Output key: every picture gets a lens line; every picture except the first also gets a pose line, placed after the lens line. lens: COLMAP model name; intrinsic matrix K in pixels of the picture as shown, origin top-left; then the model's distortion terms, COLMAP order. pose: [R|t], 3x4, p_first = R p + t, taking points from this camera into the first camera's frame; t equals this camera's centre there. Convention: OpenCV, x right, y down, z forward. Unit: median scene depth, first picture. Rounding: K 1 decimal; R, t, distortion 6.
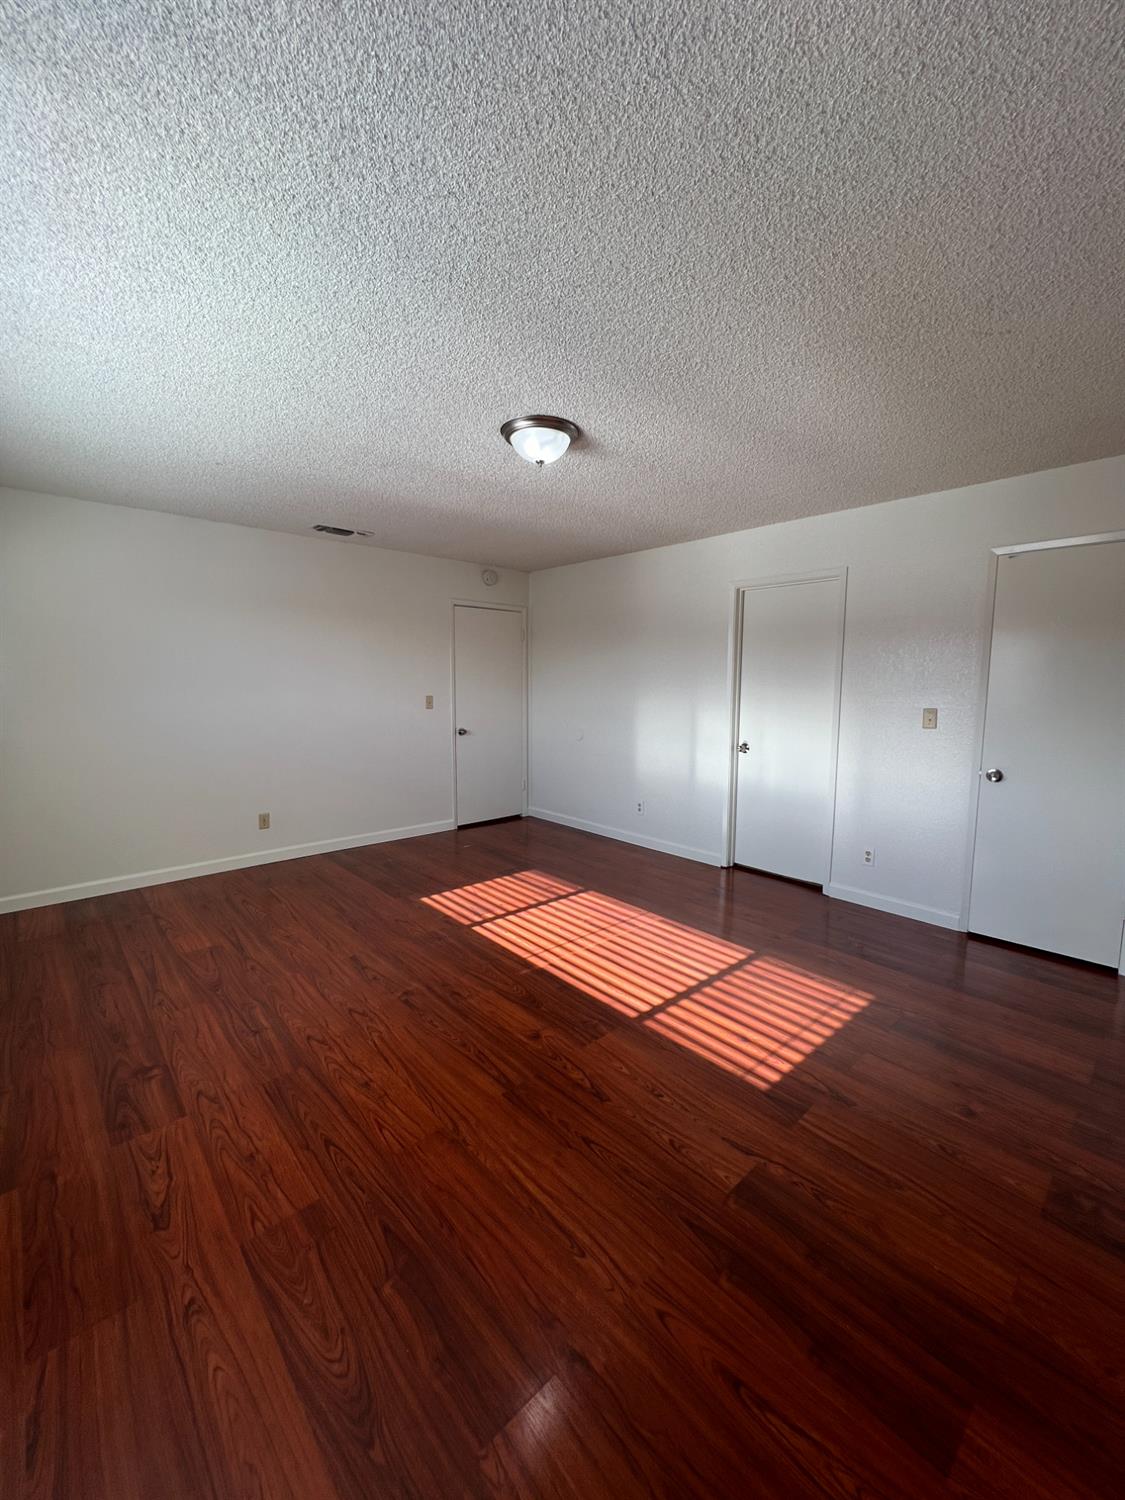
lens RADIAL K [[600.1, 0, 566.4], [0, 600.1, 750.3], [0, 0, 1]] dist [0.000553, 0.000122]
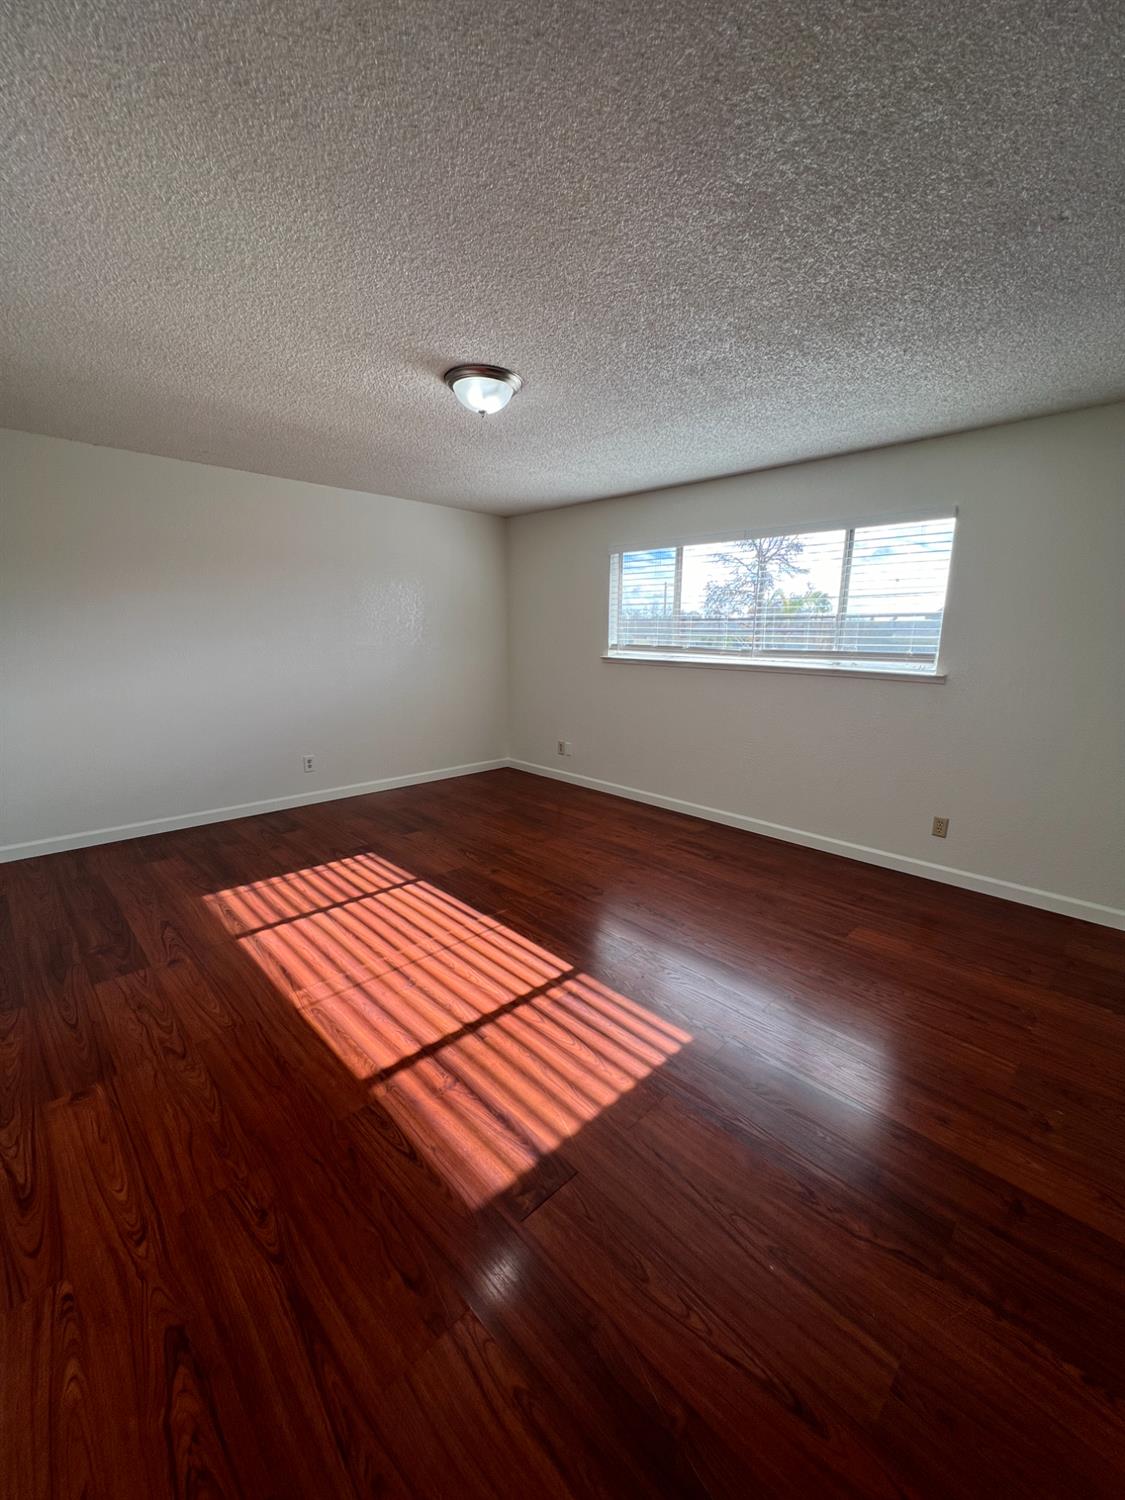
lens RADIAL K [[598.9, 0, 568.8], [0, 598.9, 753.1], [0, 0, 1]] dist [-0.001765, 0.000085]
pose [[-0.998935, -0.012900, -0.044289, -0.130740], [-0.026131, 0.949452, 0.312823, -0.216073], [0.038014, 0.313647, -0.948778, 1.832420]]
